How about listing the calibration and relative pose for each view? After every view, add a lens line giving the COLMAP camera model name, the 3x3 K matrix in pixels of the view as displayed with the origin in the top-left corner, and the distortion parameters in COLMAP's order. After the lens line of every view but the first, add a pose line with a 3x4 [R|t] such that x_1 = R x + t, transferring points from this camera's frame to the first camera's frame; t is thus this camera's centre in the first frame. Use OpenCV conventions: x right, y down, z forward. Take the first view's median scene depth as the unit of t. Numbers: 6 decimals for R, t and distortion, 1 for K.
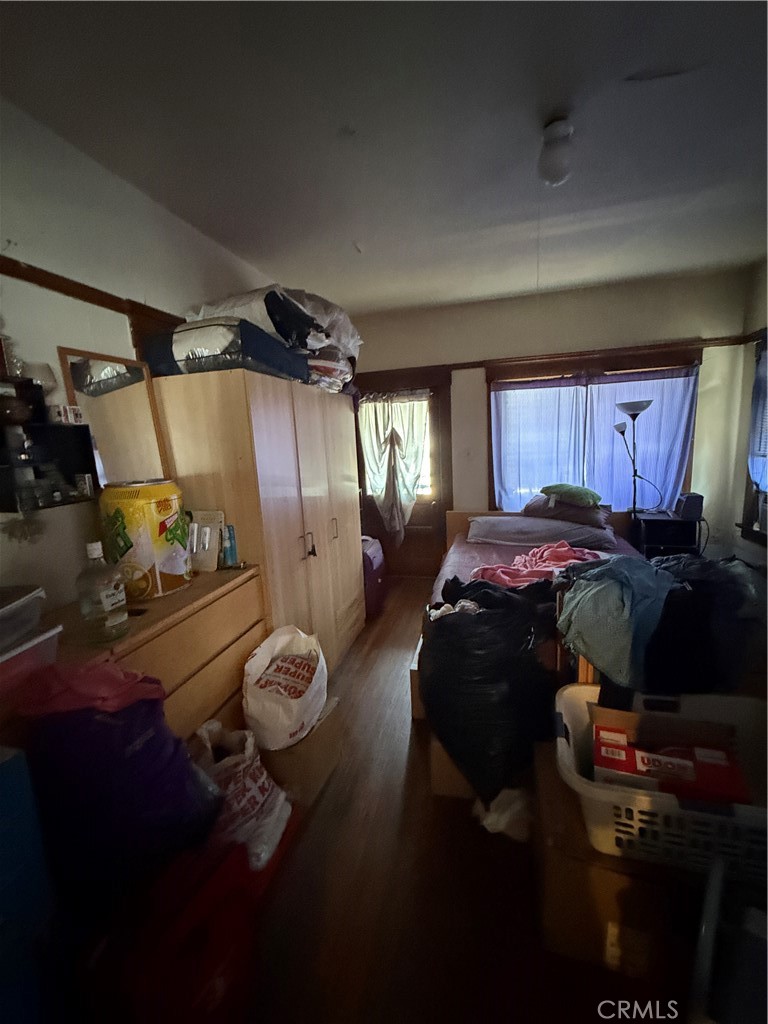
lens RADIAL K [[411.9, 0, 384.2], [0, 411.9, 509.5], [0, 0, 1]] dist [0.000886, 0.000028]
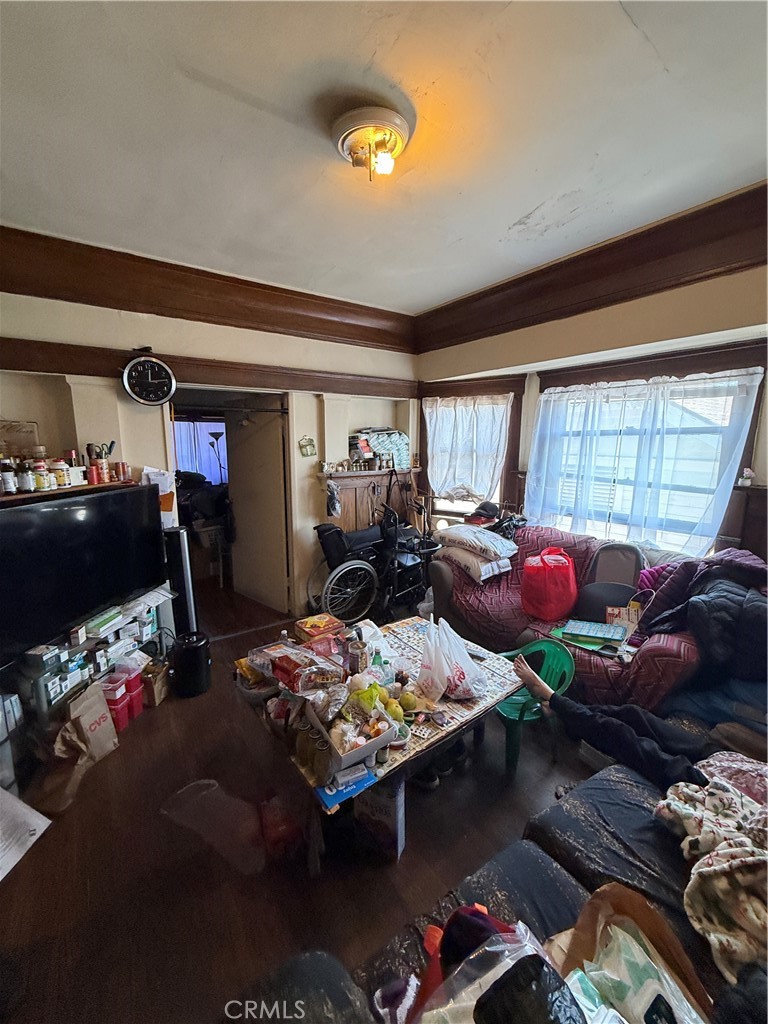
lens RADIAL K [[411.9, 0, 383.2], [0, 411.9, 514.0], [0, 0, 1]] dist [0.000886, 0.000028]
pose [[0.646450, -0.073389, 0.759418, -0.492419], [0.100572, 0.994874, 0.010531, 0.227776], [-0.756299, 0.069569, 0.650517, -1.023144]]
